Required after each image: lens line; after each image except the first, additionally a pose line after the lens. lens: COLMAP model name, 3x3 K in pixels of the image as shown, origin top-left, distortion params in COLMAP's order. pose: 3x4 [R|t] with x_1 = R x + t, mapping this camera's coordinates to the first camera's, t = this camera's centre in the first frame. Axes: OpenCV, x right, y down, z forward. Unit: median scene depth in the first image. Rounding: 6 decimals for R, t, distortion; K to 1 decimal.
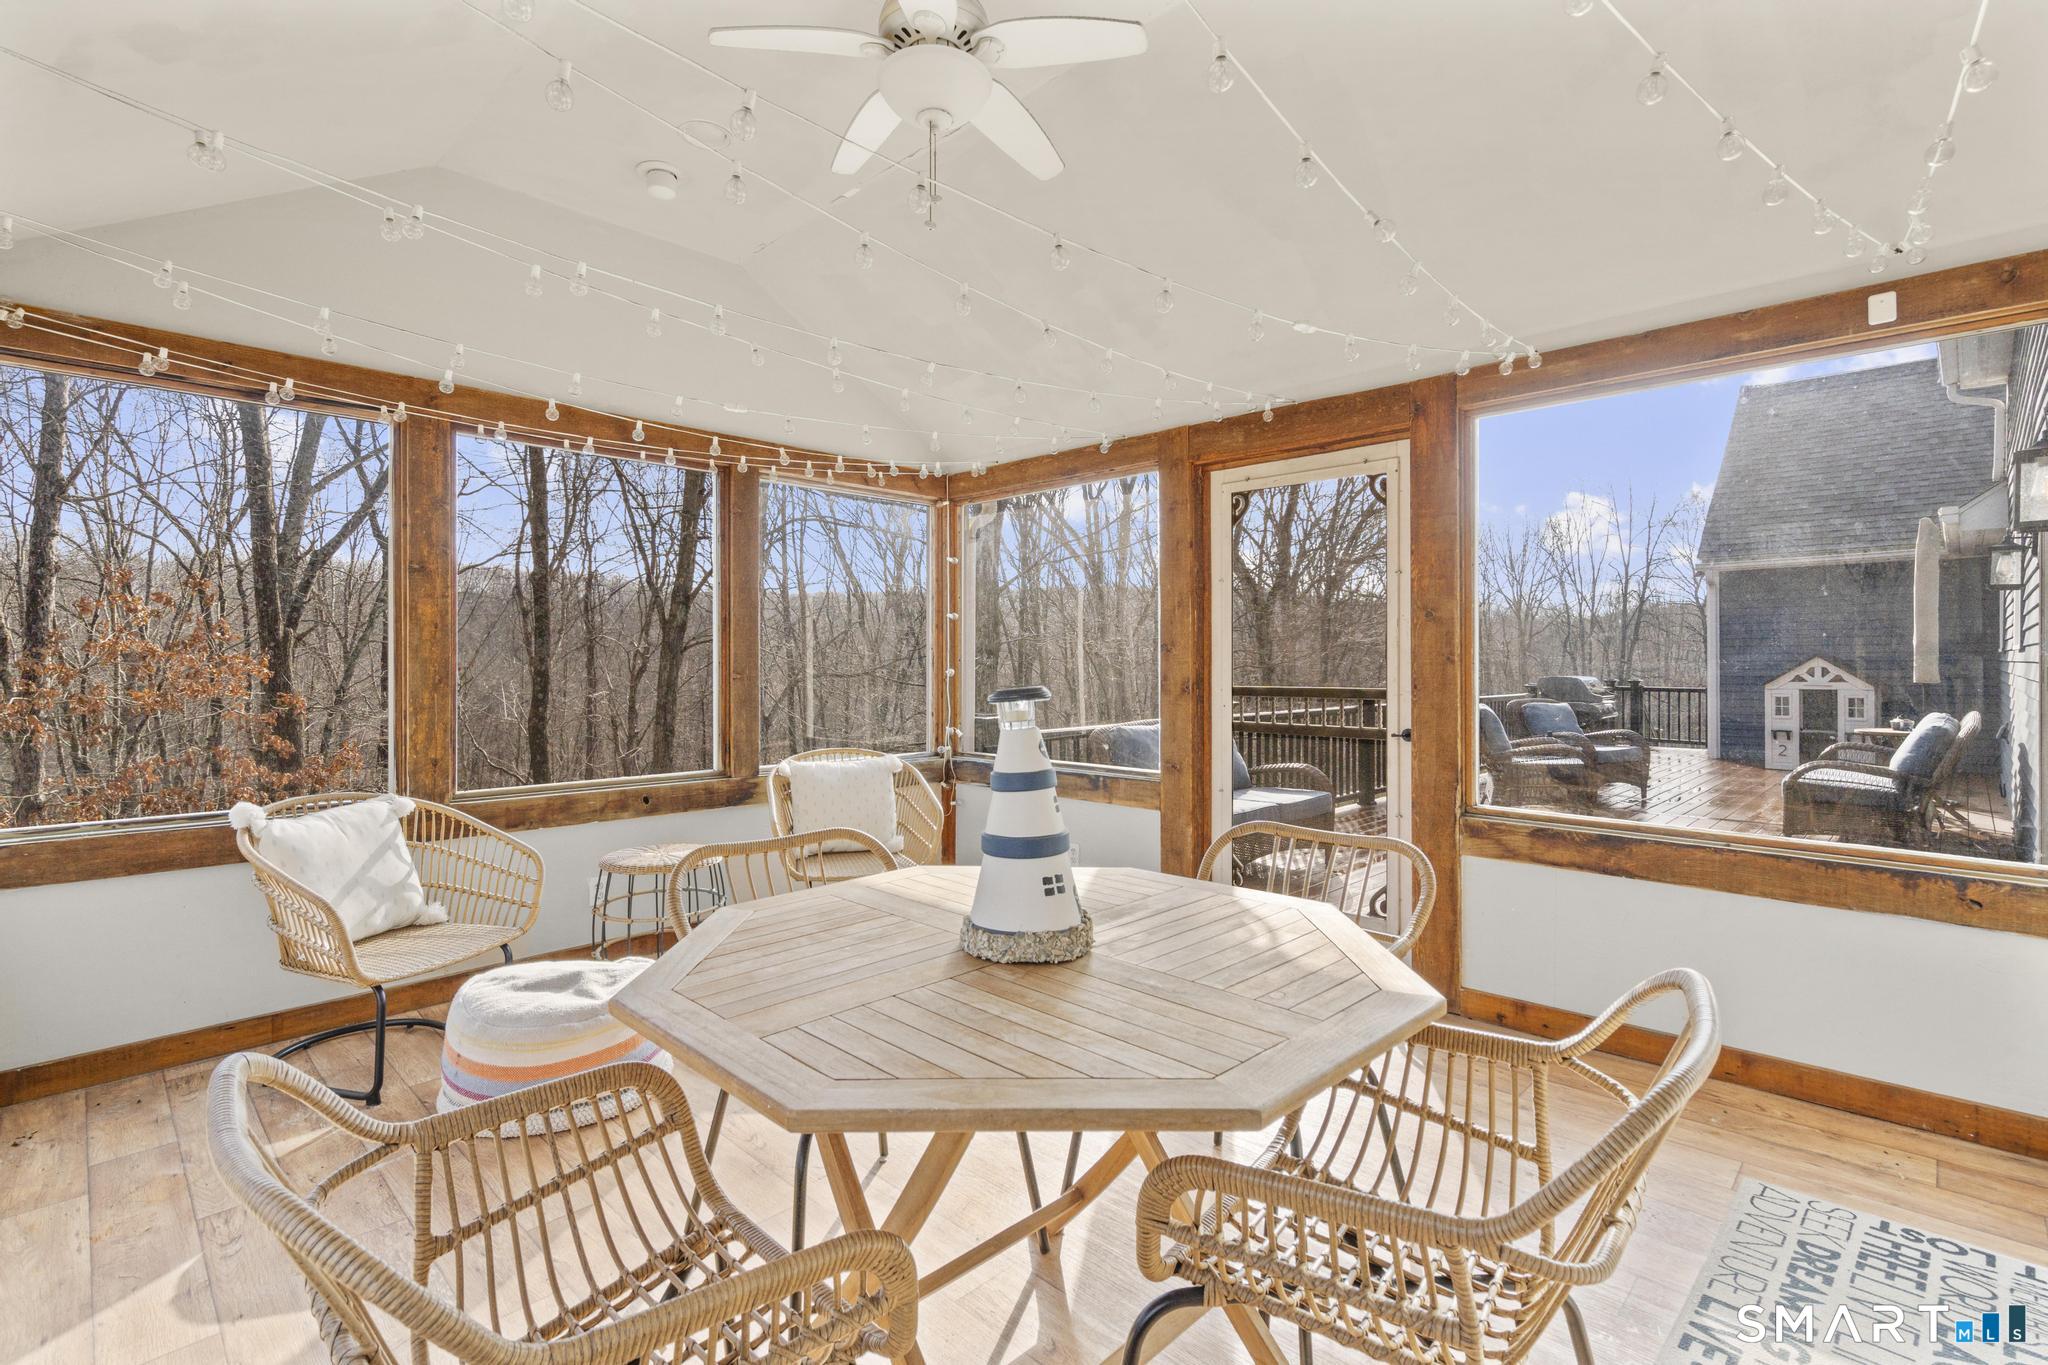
lens RADIAL K [[946.4, 0, 1023.1], [0, 946.4, 670.7], [0, 0, 1]] dist [-0.002516, 0.003705]
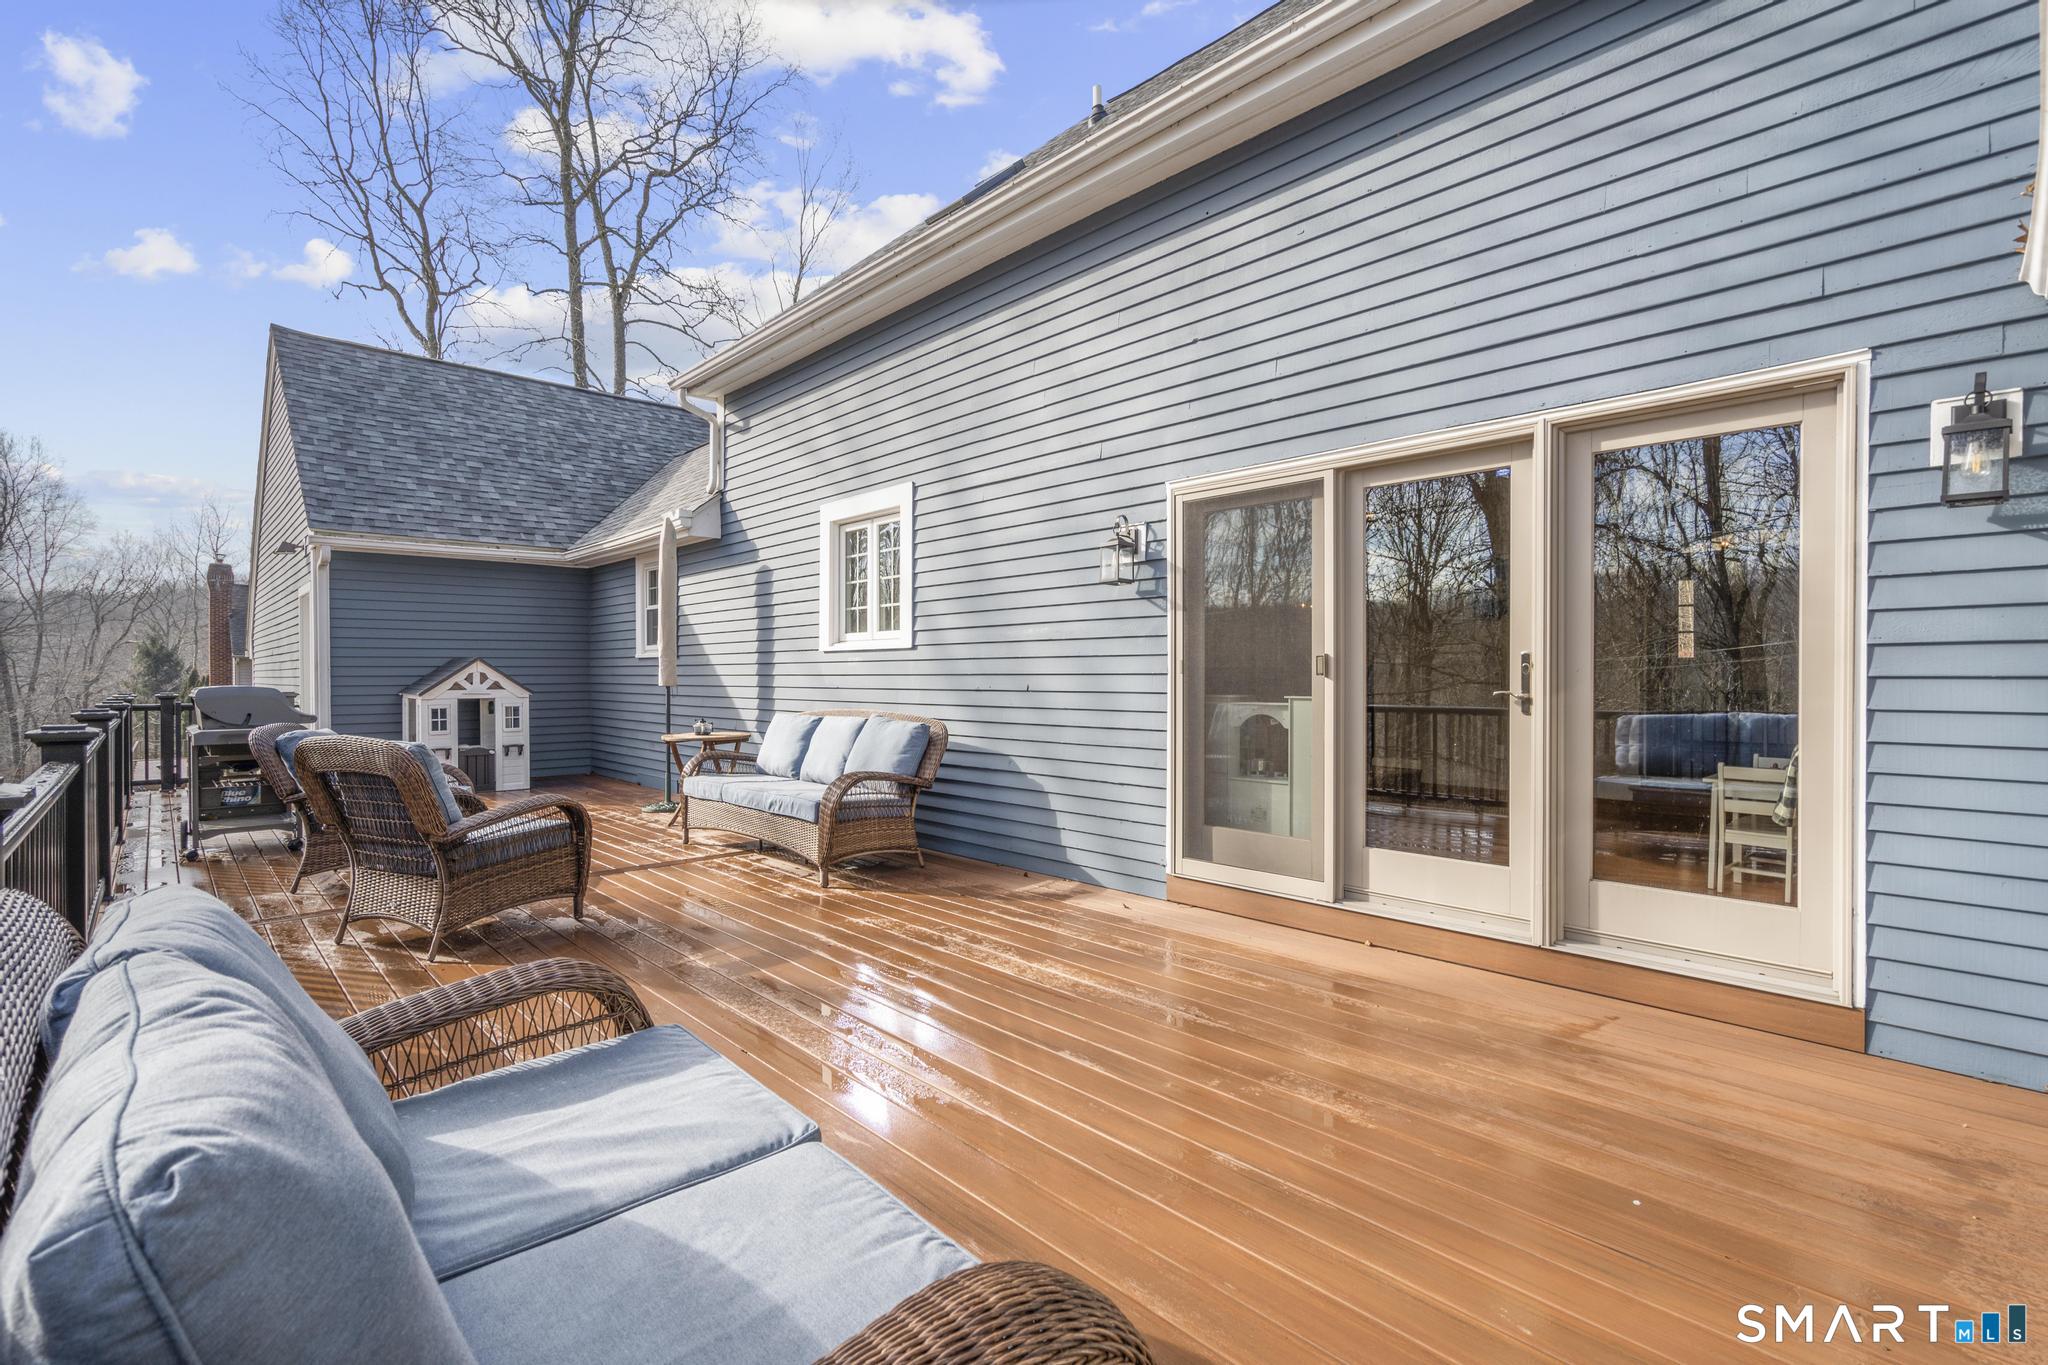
lens RADIAL K [[946.4, 0, 1009.1], [0, 946.4, 687.1], [0, 0, 1]] dist [-0.002516, 0.003705]
pose [[0.049409, -0.011617, 0.998711, -0.009258], [0.011742, 0.999870, 0.011050, 0.005373], [-0.998710, 0.011181, 0.049539, 0.452213]]
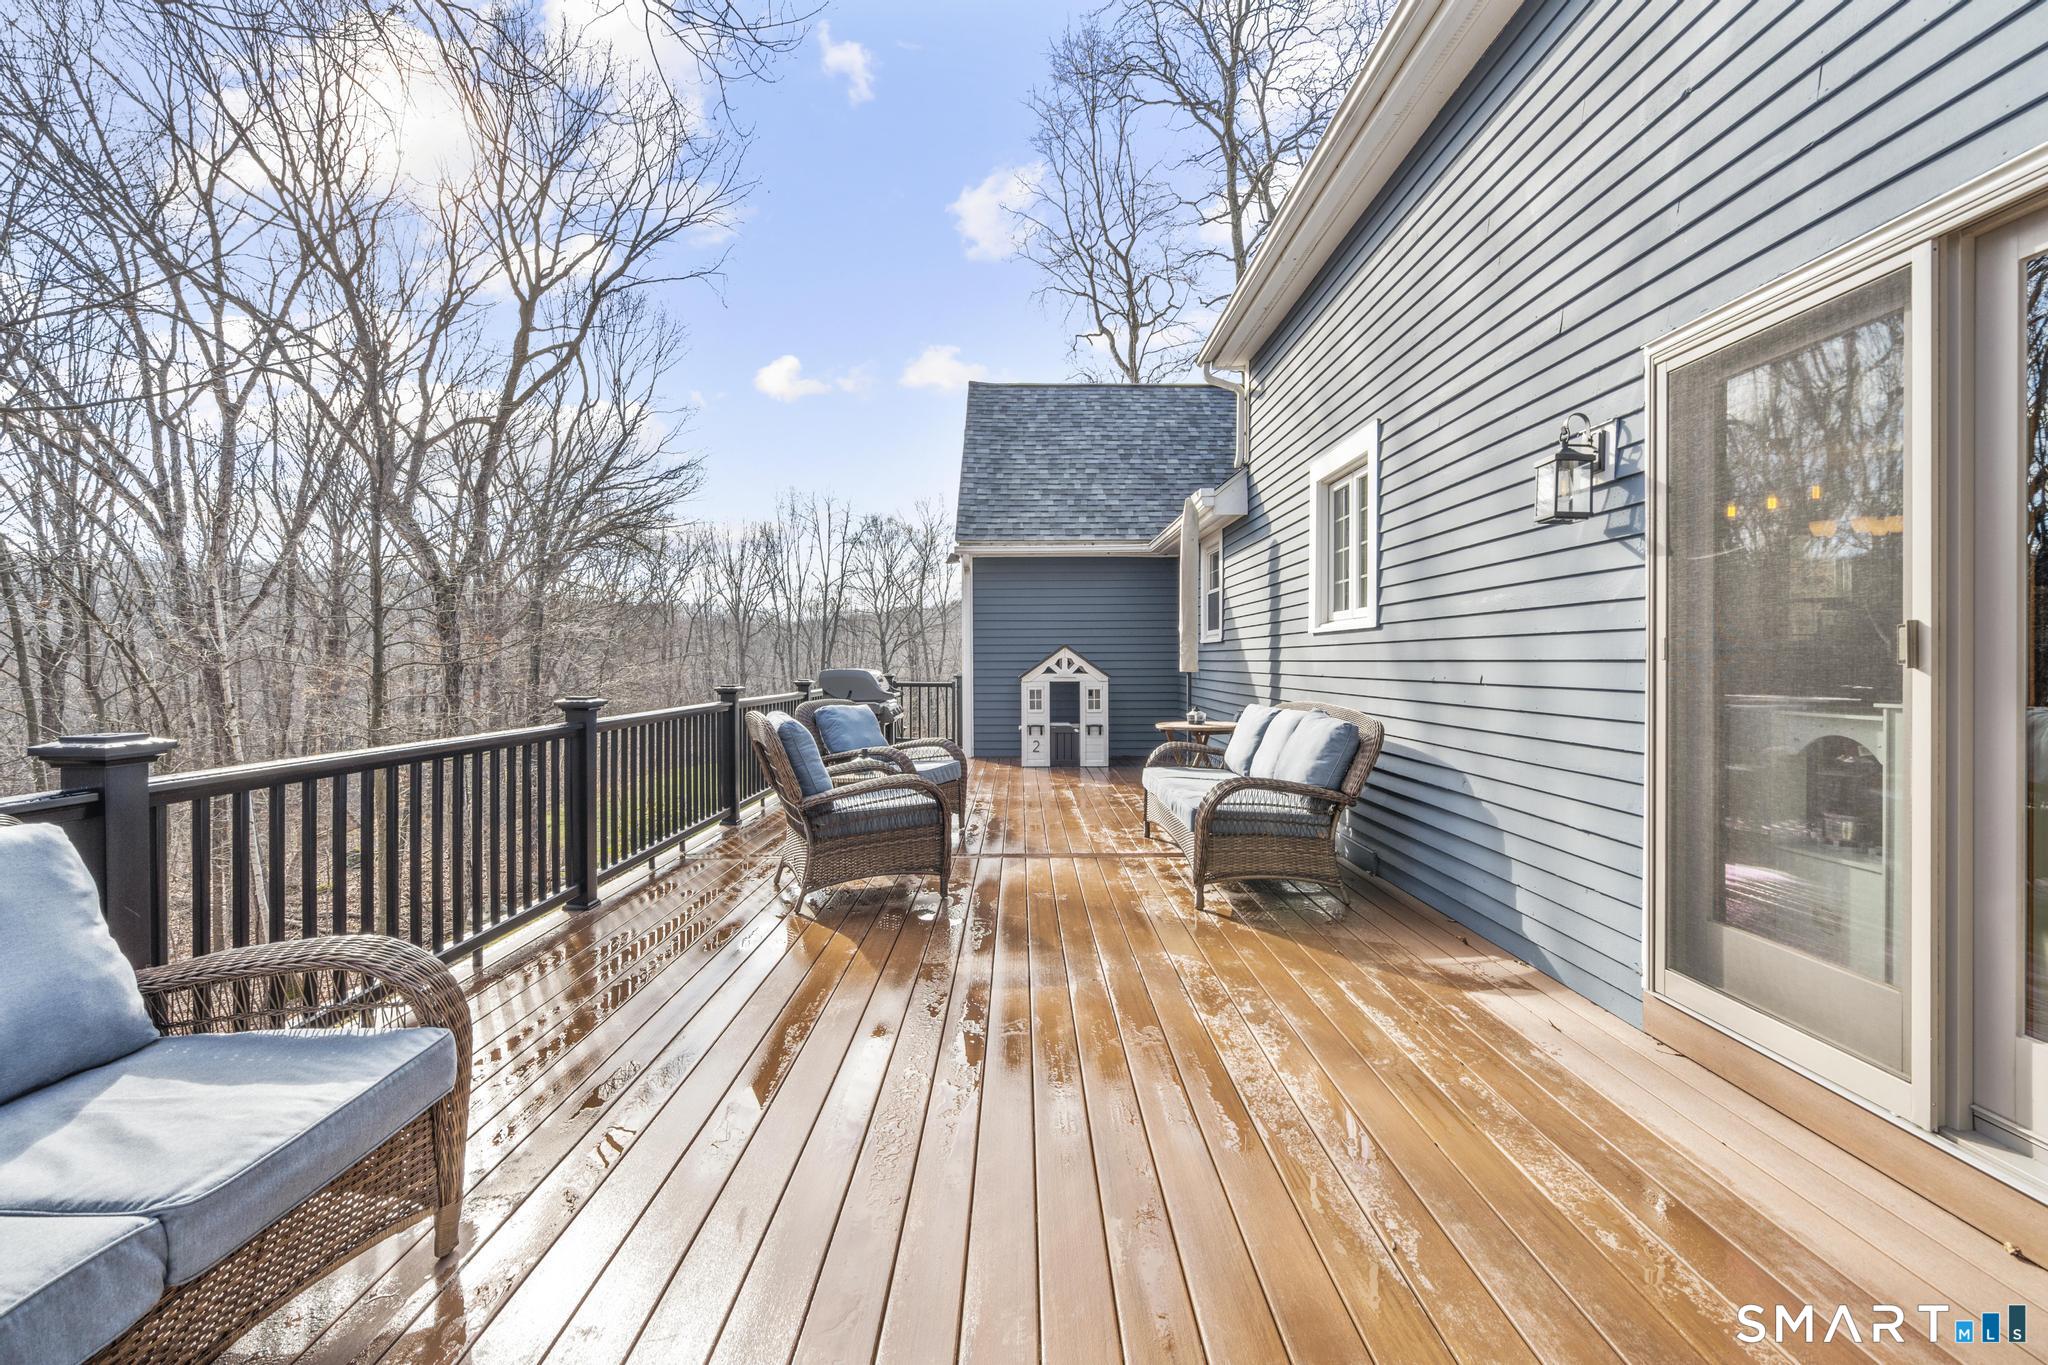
lens RADIAL K [[946.4, 0, 1017.8], [0, 946.4, 665.4], [0, 0, 1]] dist [-0.002516, 0.003705]
pose [[0.714525, -0.001779, 0.699608, 0.122272], [0.005863, 0.999977, -0.003446, 0.006349], [-0.699585, 0.006564, 0.714519, 0.330076]]
